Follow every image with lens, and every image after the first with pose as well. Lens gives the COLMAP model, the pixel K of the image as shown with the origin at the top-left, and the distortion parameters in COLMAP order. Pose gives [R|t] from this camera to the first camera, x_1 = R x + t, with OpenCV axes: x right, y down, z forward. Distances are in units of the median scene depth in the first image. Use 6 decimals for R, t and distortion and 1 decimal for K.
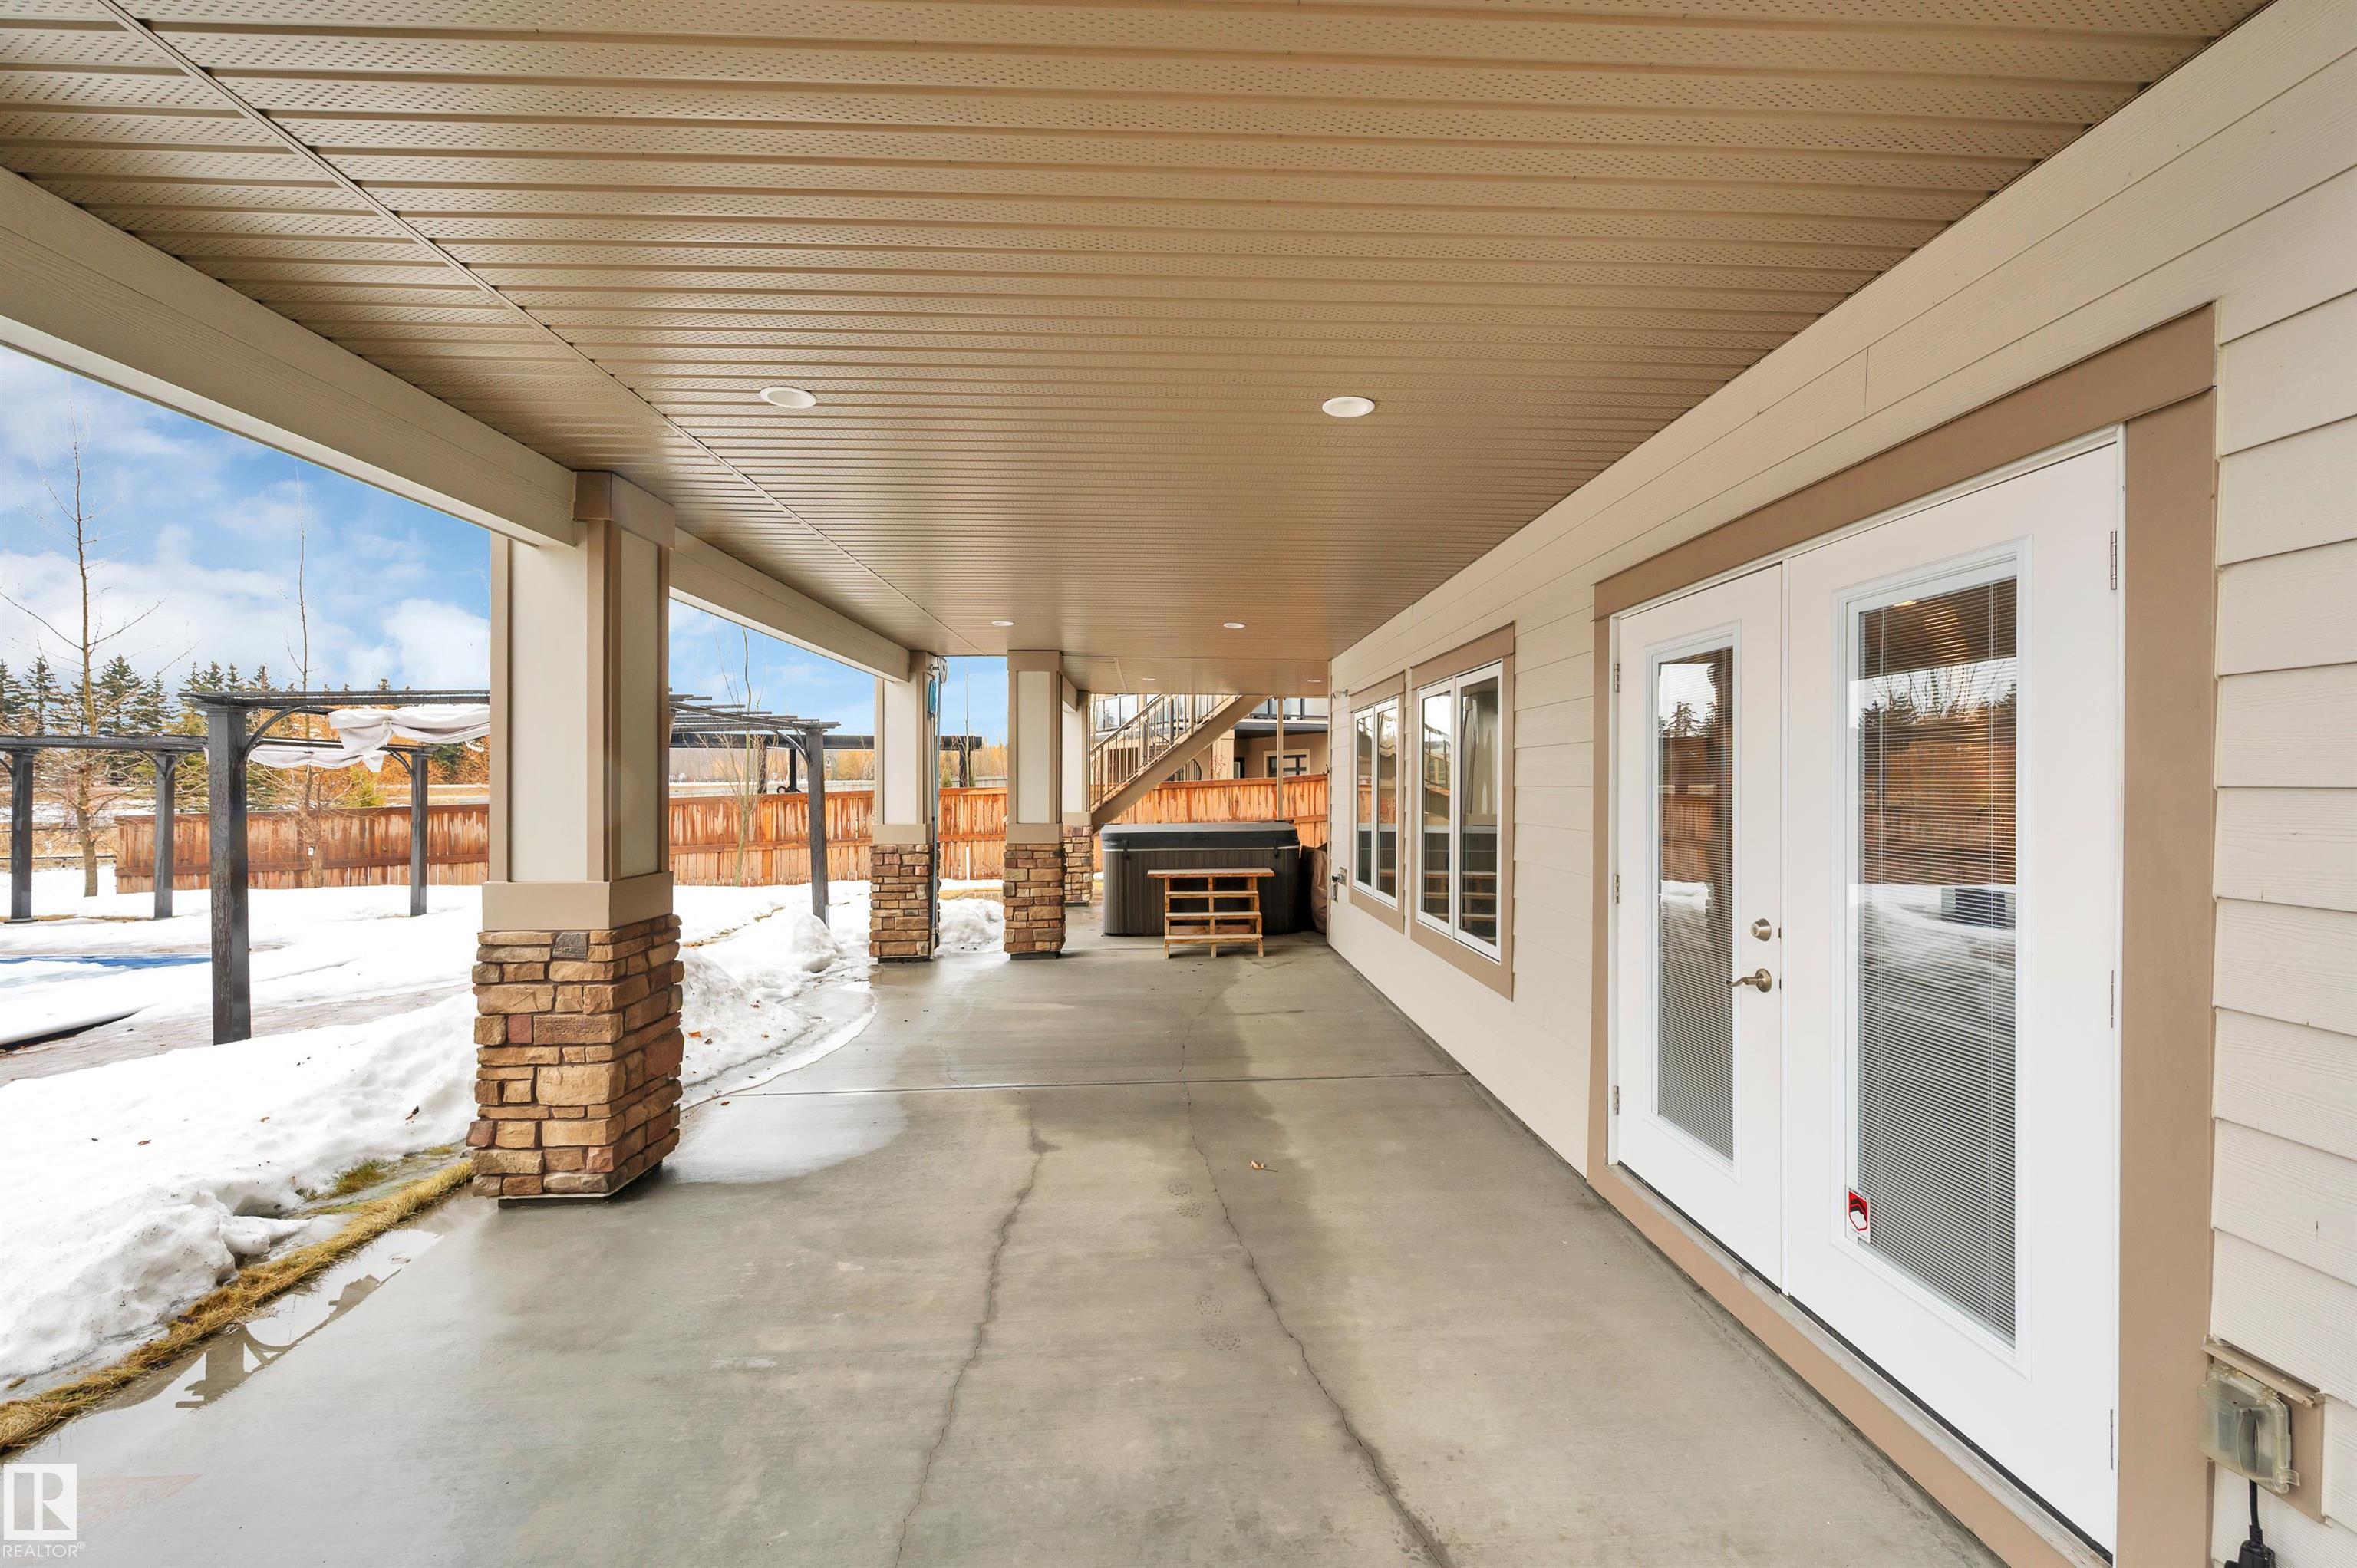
lens RADIAL K [[945.2, 0, 1178.5], [0, 945.2, 784.0], [0, 0, 1]] dist [-0.003231, -0.000122]
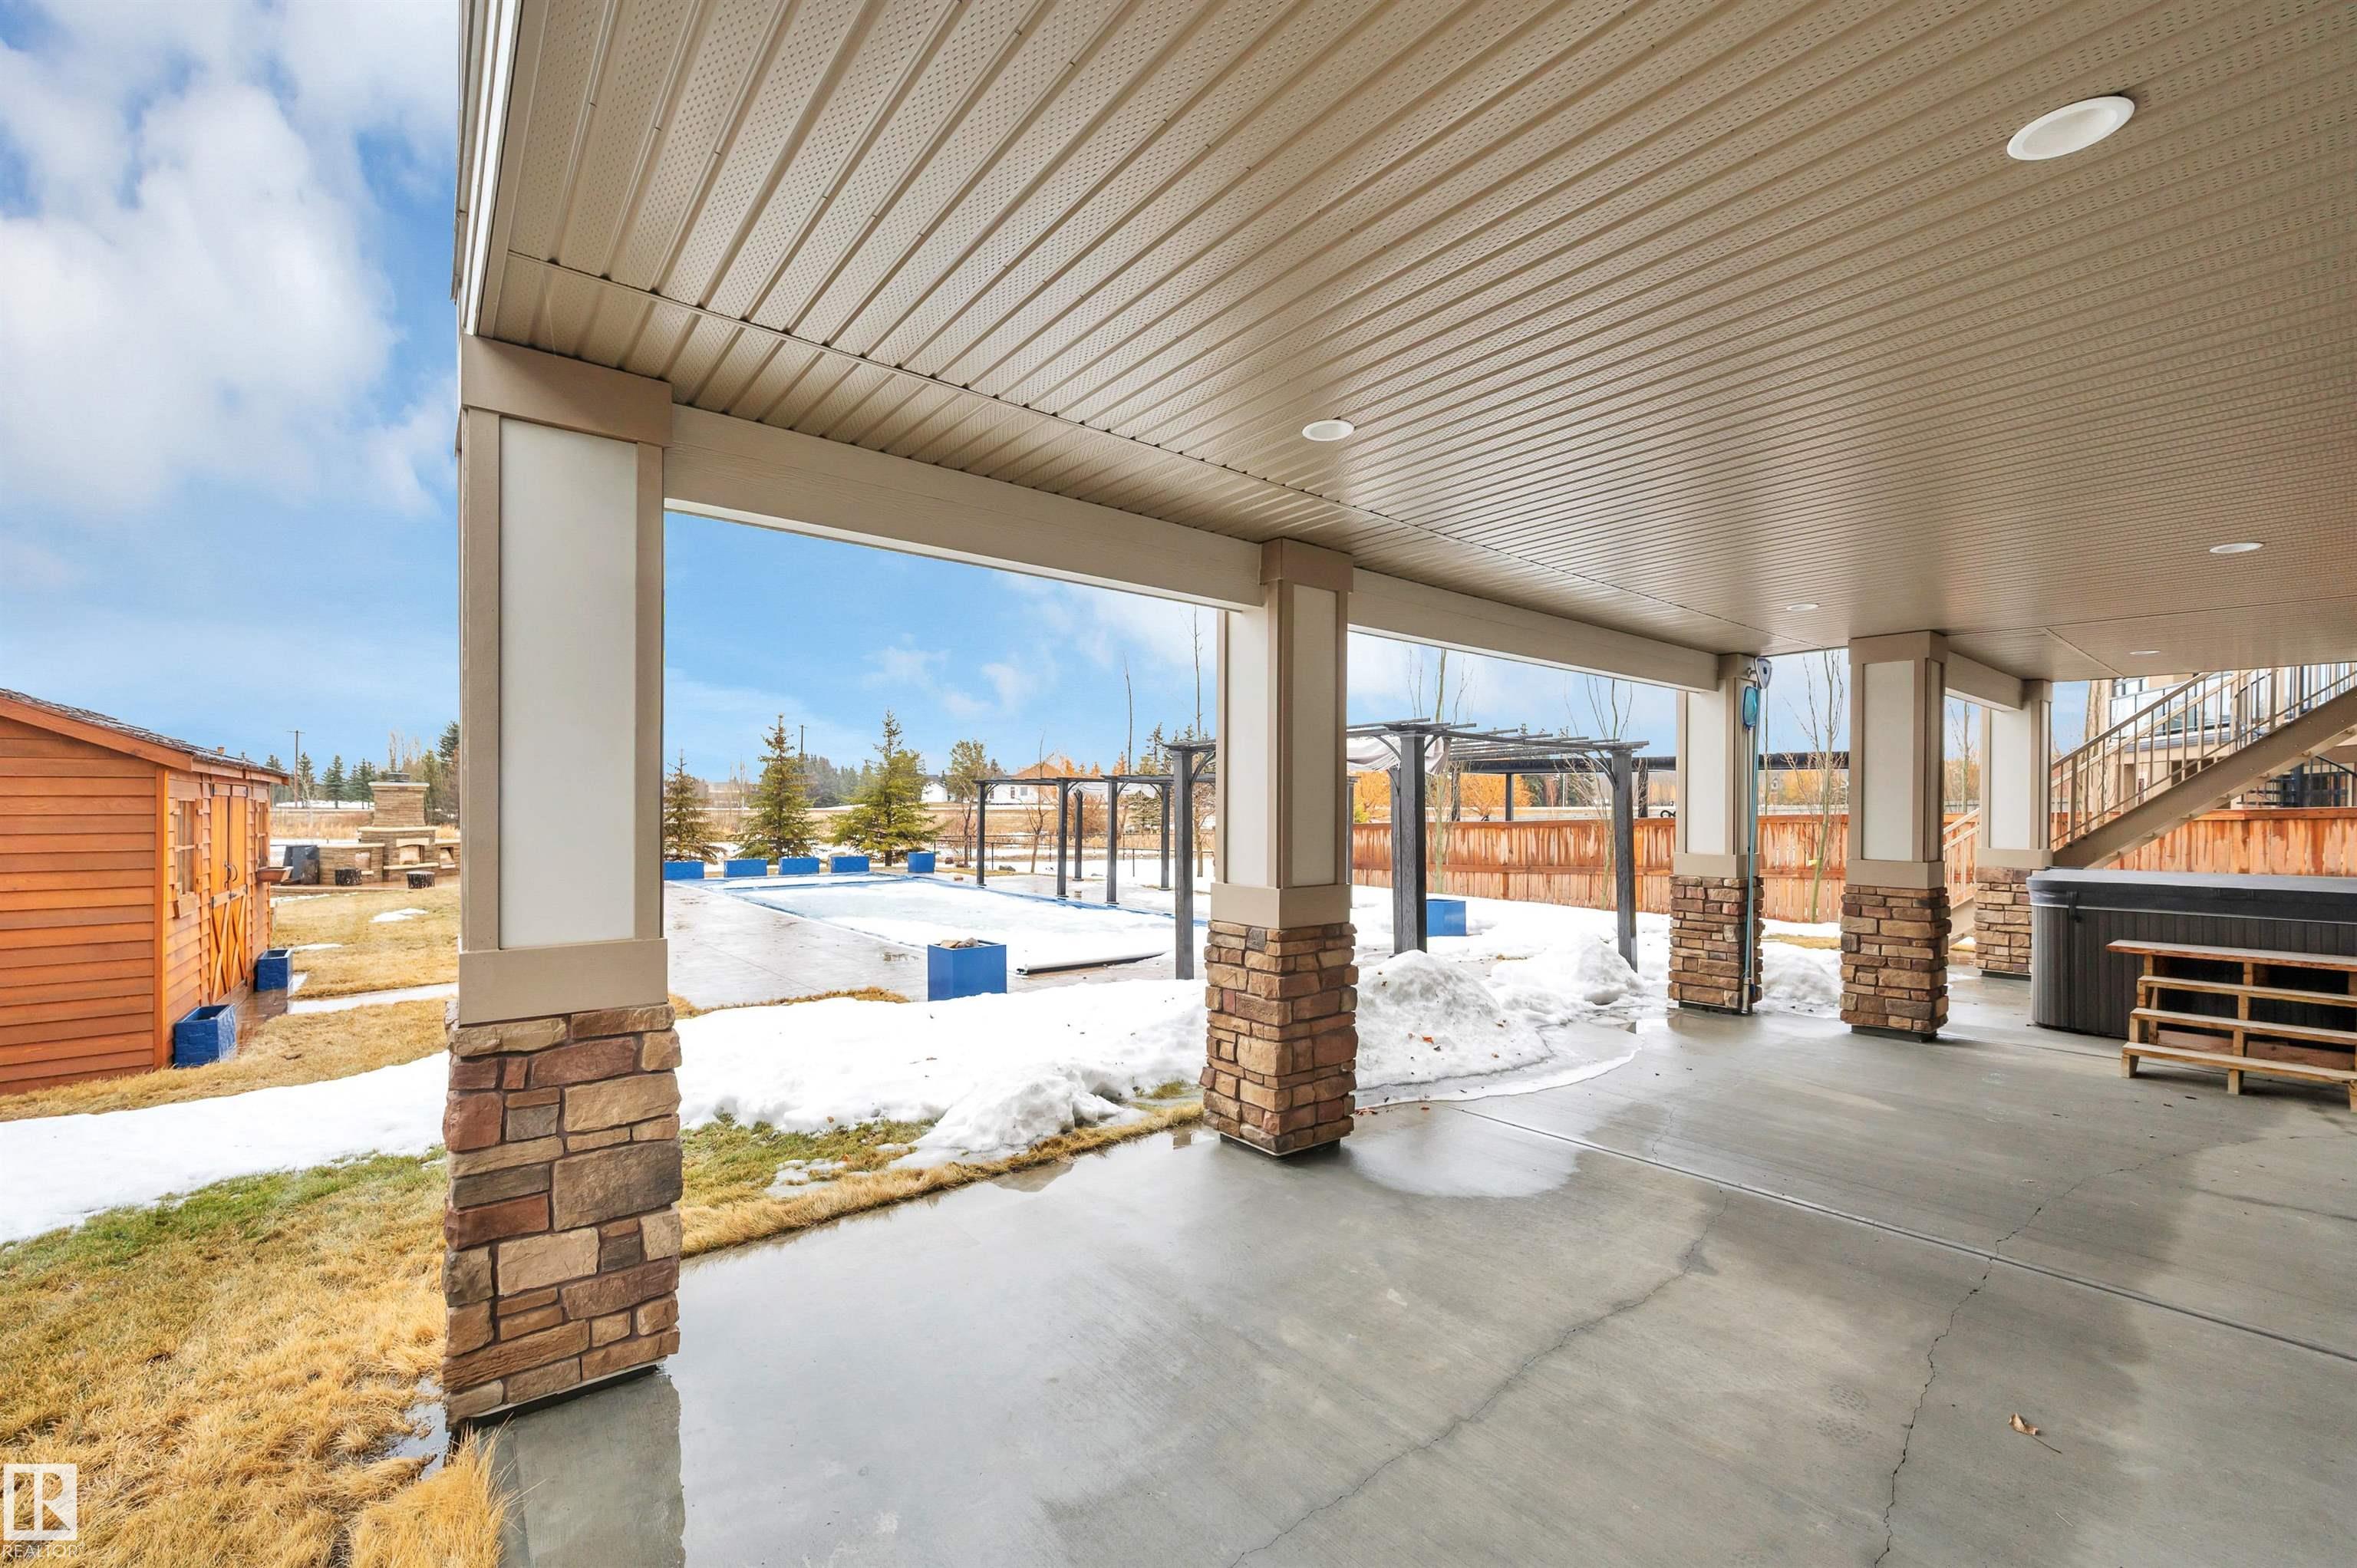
lens RADIAL K [[937.1, 0, 1199.0], [0, 937.1, 814.2], [0, 0, 1]] dist [-0.002935, 0.000040]
pose [[0.603102, 0.011228, -0.797585, 0.249920], [-0.006463, 0.999937, 0.009190, 0.001134], [0.797638, -0.000388, 0.603136, 0.208851]]
